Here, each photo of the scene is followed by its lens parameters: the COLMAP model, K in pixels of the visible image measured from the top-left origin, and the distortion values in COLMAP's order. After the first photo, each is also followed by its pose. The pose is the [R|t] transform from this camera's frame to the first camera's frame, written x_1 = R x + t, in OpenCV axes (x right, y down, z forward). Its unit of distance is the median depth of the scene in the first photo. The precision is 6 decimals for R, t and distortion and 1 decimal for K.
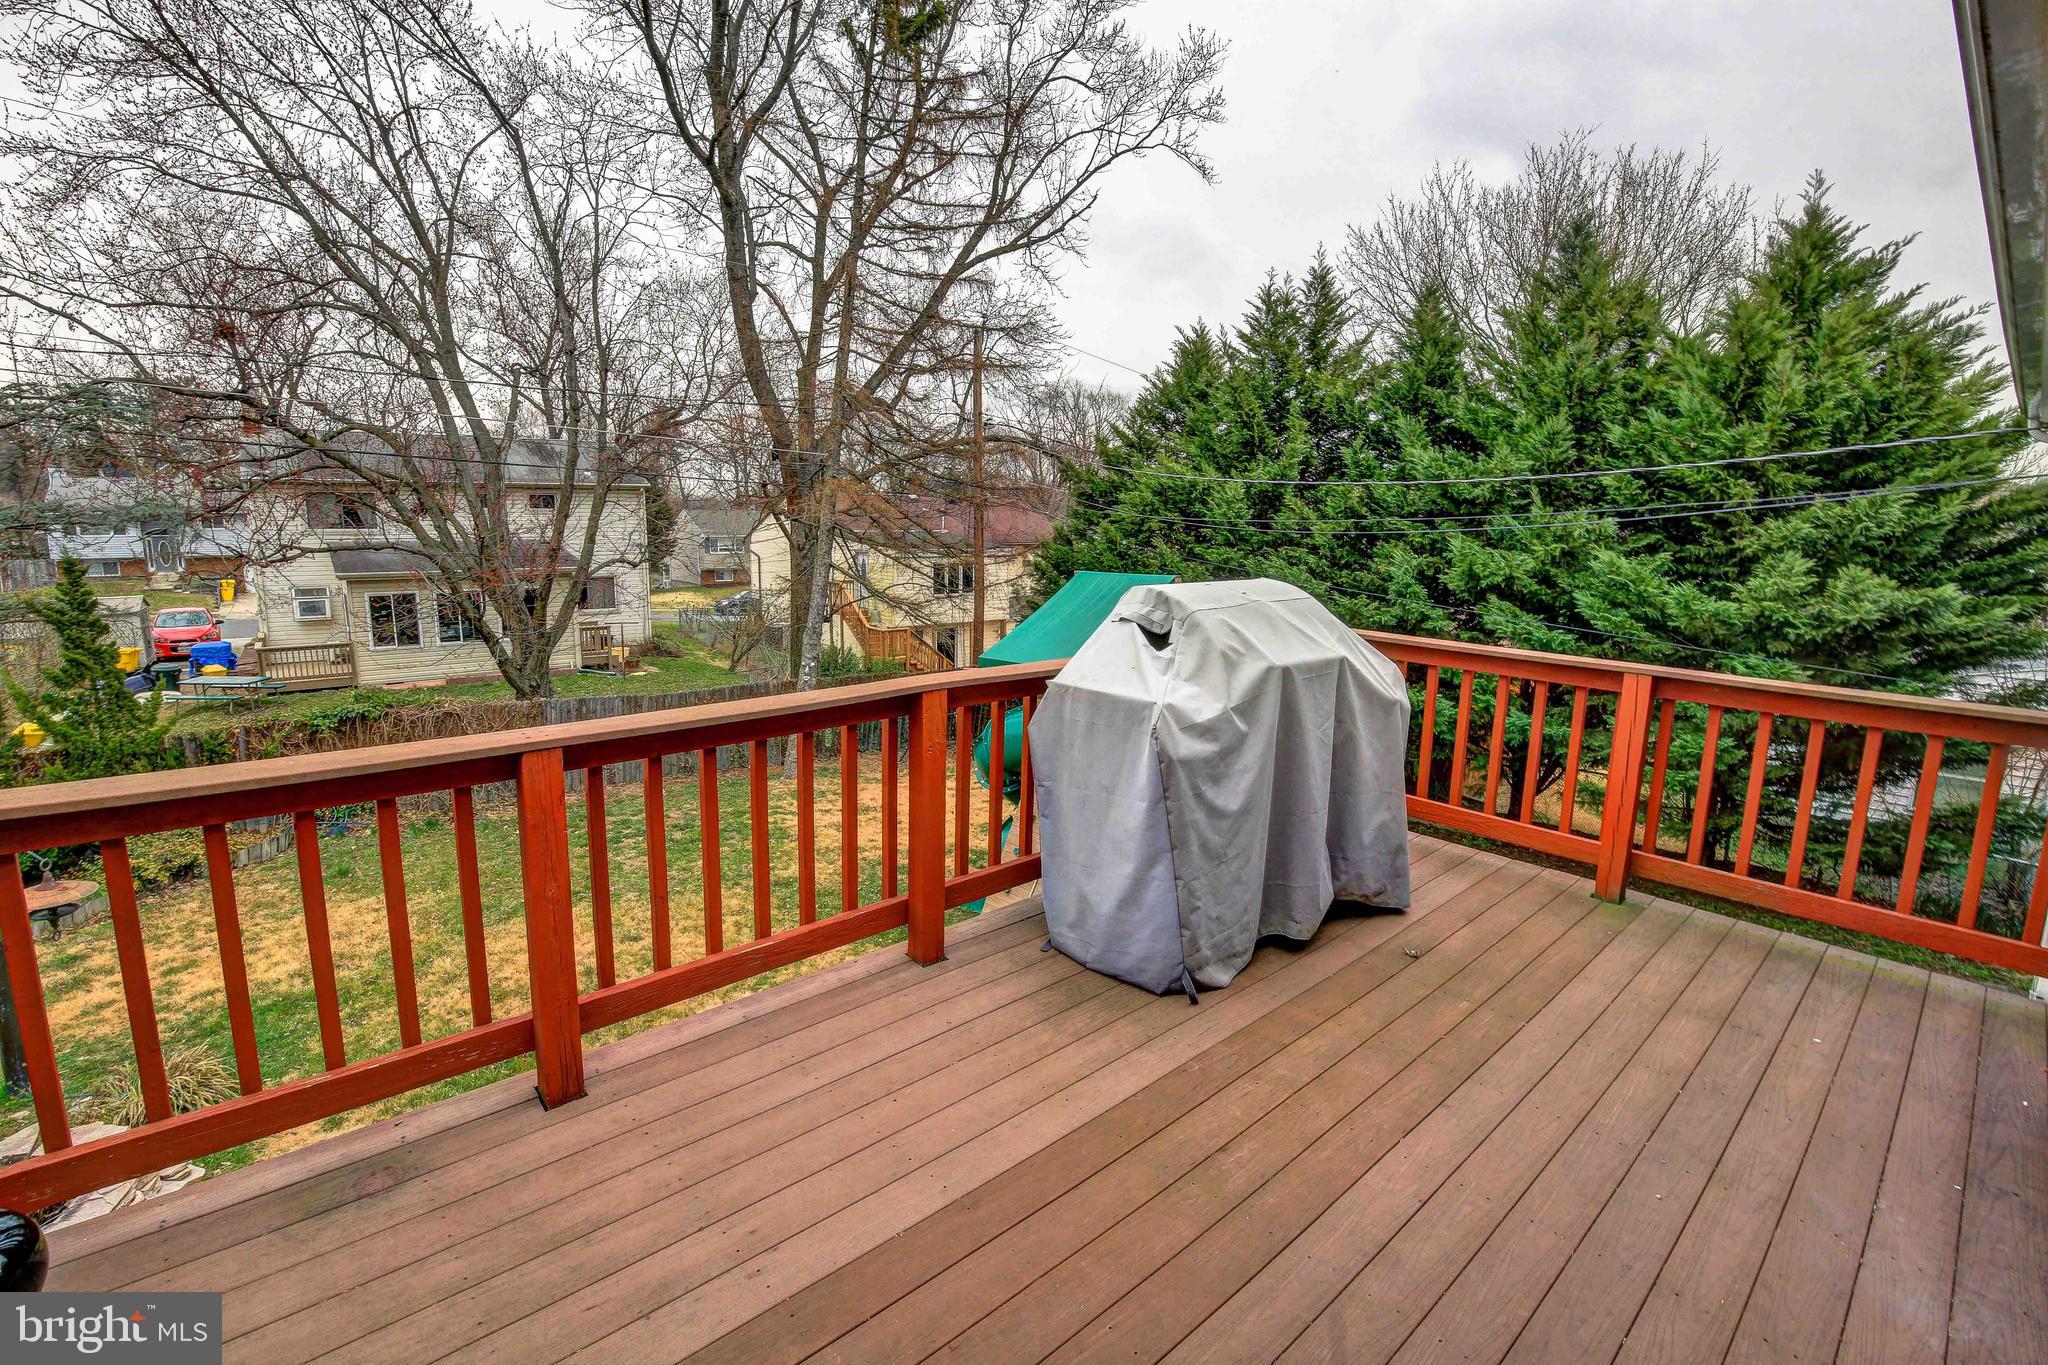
lens RADIAL K [[947.9, 0, 1012.6], [0, 947.9, 677.6], [0, 0, 1]] dist [-0.036781, 0.008545]
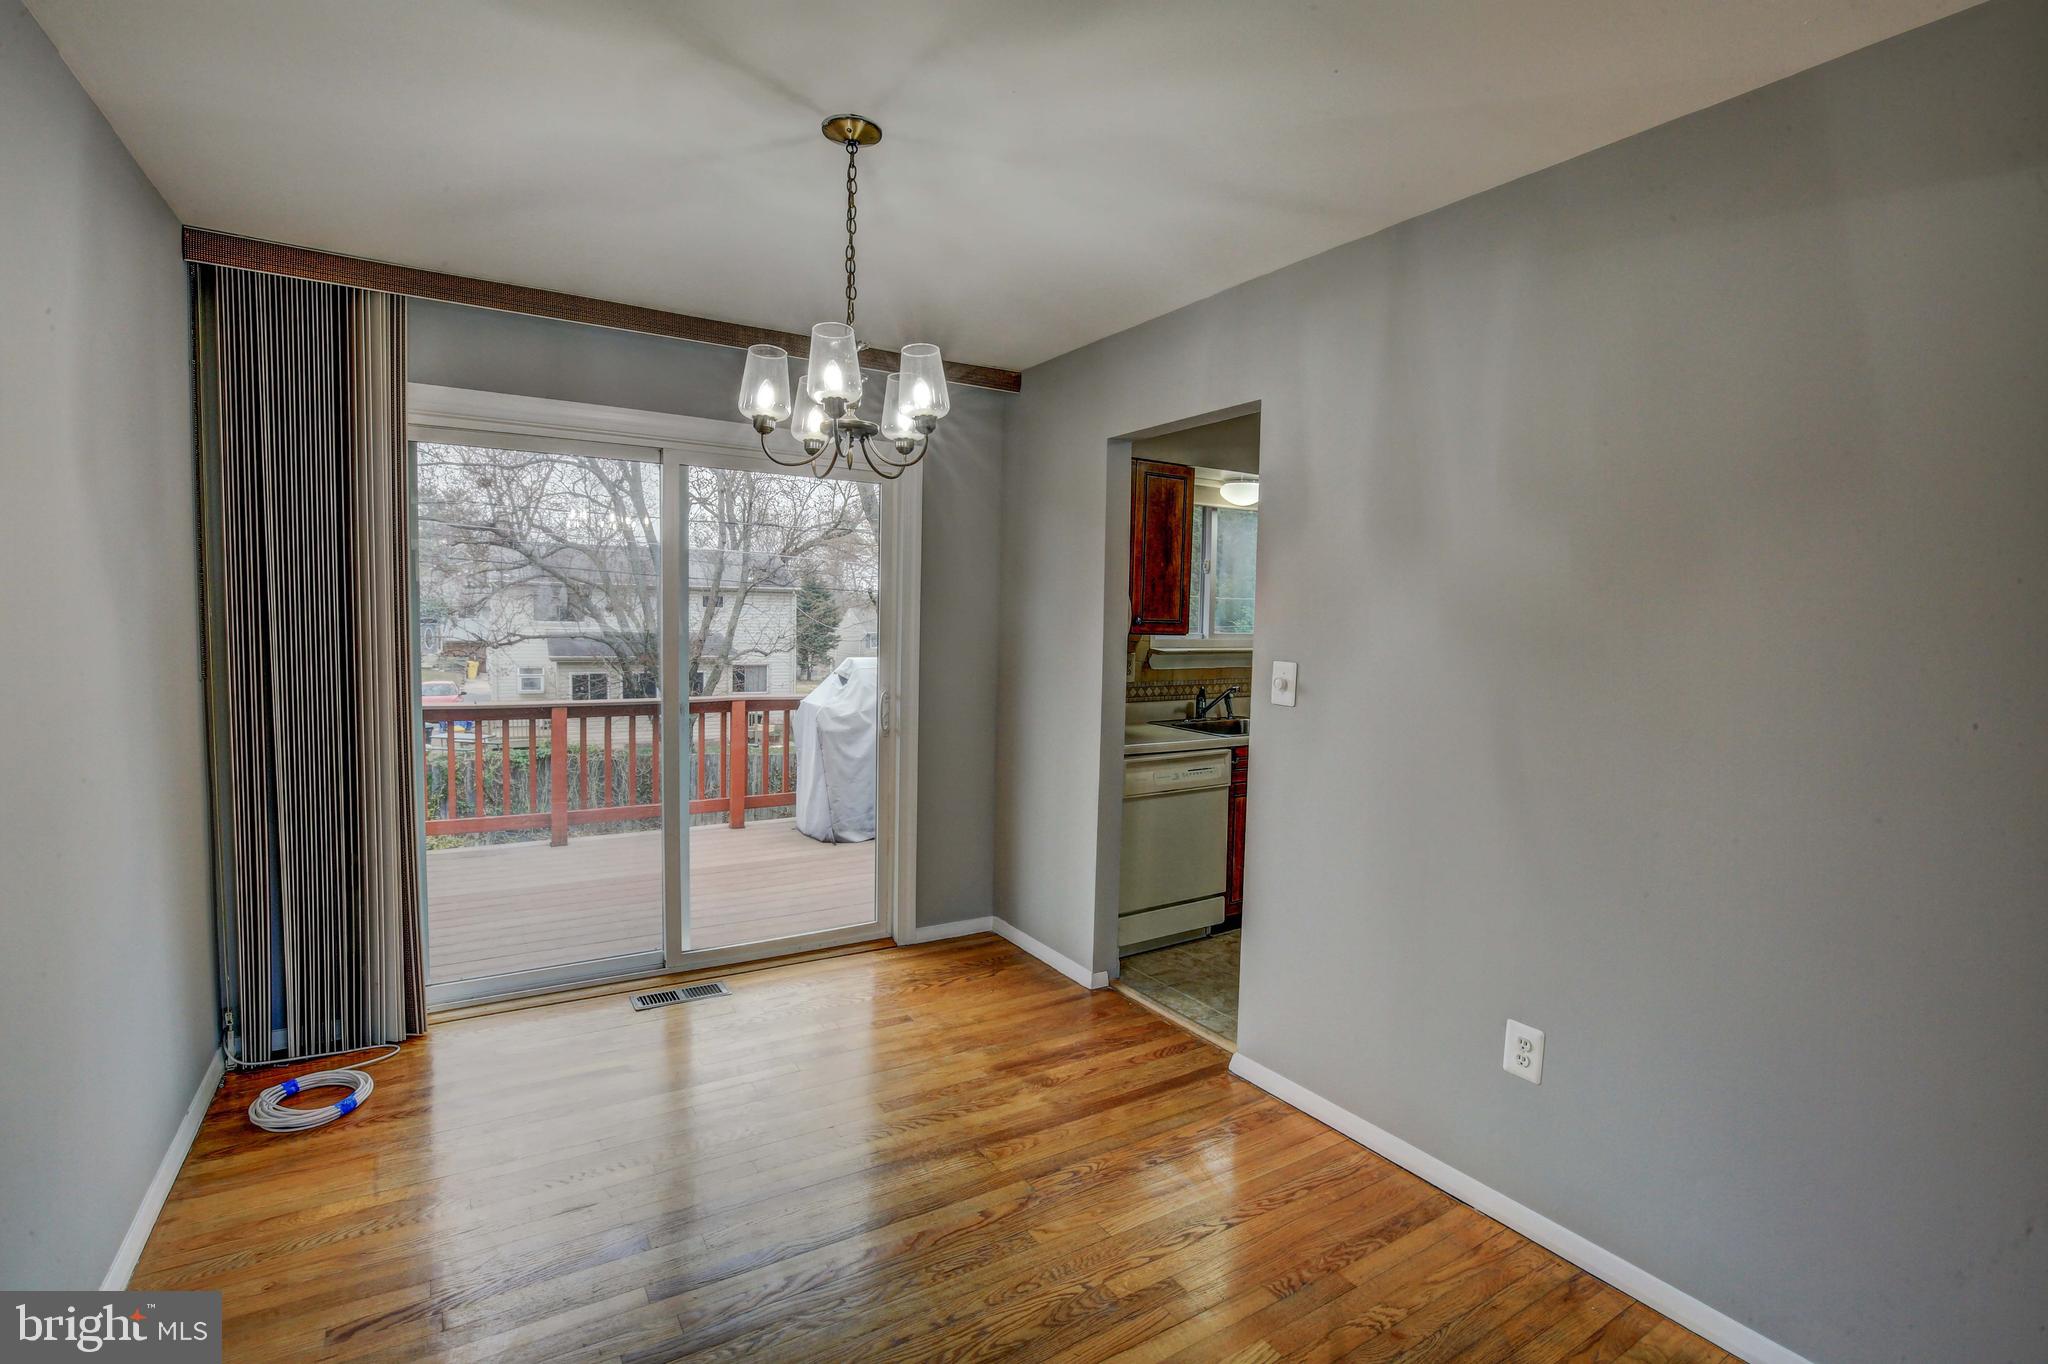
lens RADIAL K [[982.3, 0, 1032.3], [0, 982.3, 643.7], [0, 0, 1]] dist [-0.020214, 0.000018]
pose [[0.983415, 0.011038, -0.181036, 0.223745], [-0.035656, 0.990434, -0.133302, 0.036020], [0.177832, 0.137547, 0.974401, -0.254114]]
